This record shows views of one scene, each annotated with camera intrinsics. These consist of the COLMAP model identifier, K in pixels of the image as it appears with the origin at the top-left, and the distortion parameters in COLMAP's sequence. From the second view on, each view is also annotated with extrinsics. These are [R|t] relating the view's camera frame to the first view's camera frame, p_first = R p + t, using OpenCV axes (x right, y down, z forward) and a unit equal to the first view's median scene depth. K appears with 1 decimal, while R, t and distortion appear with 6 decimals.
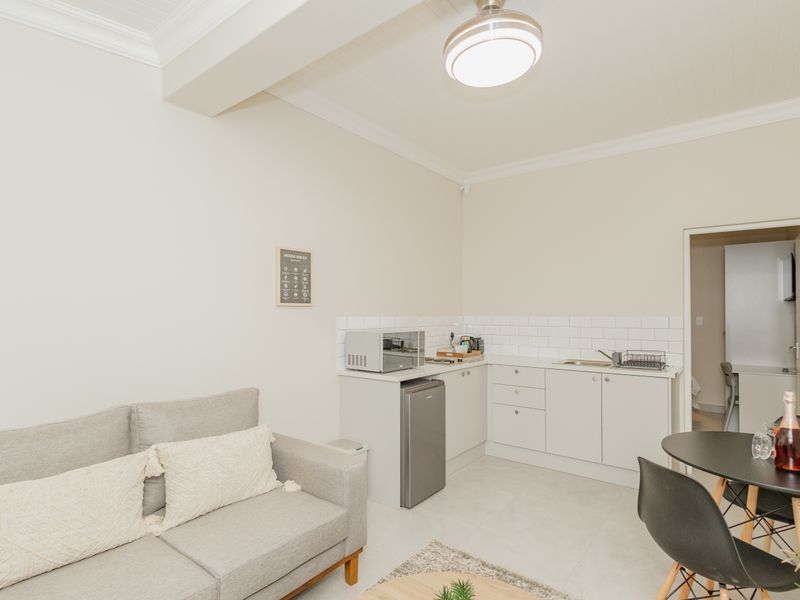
lens RADIAL K [[422.1, 0, 383.8], [0, 422.1, 313.1], [0, 0, 1]] dist [0.004286, -0.000041]
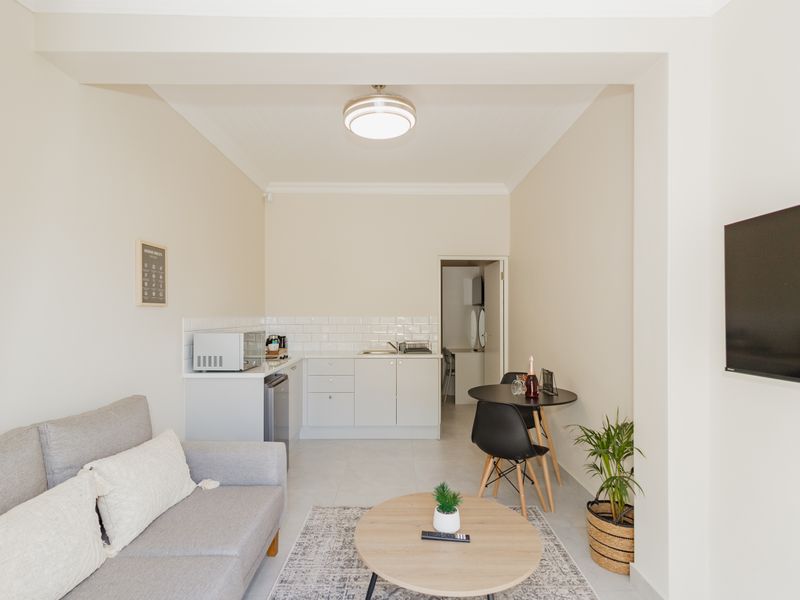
lens RADIAL K [[422.1, 0, 379.8], [0, 422.1, 314.4], [0, 0, 1]] dist [0.004286, -0.000041]
pose [[0.800185, -0.001235, 0.599753, -0.361078], [-0.001374, 0.999991, 0.003892, -0.003072], [-0.599752, -0.003938, 0.800176, -0.036808]]
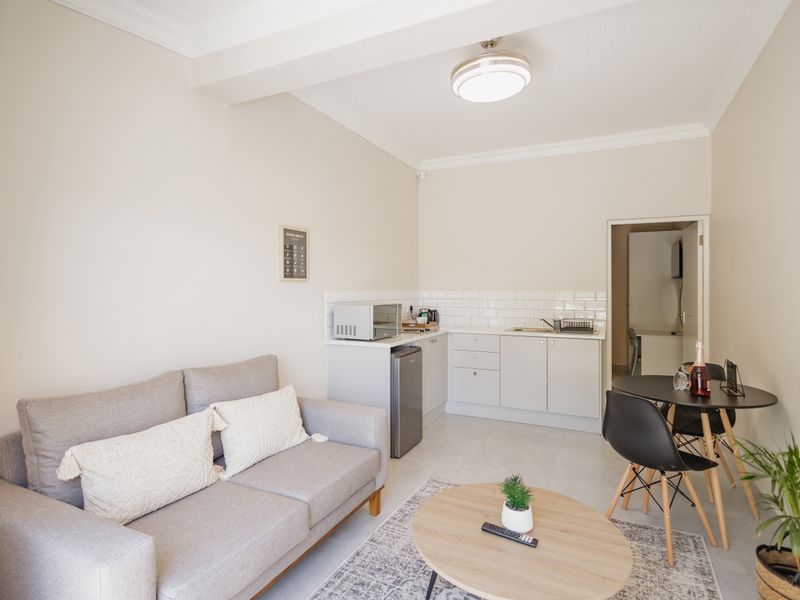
lens RADIAL K [[422.1, 0, 384.2], [0, 422.1, 291.8], [0, 0, 1]] dist [0.004286, -0.000041]
pose [[0.982999, -0.000707, 0.183611, -0.179738], [-0.000723, 0.999970, 0.007718, 0.002791], [-0.183611, -0.007720, 0.982969, -0.109964]]
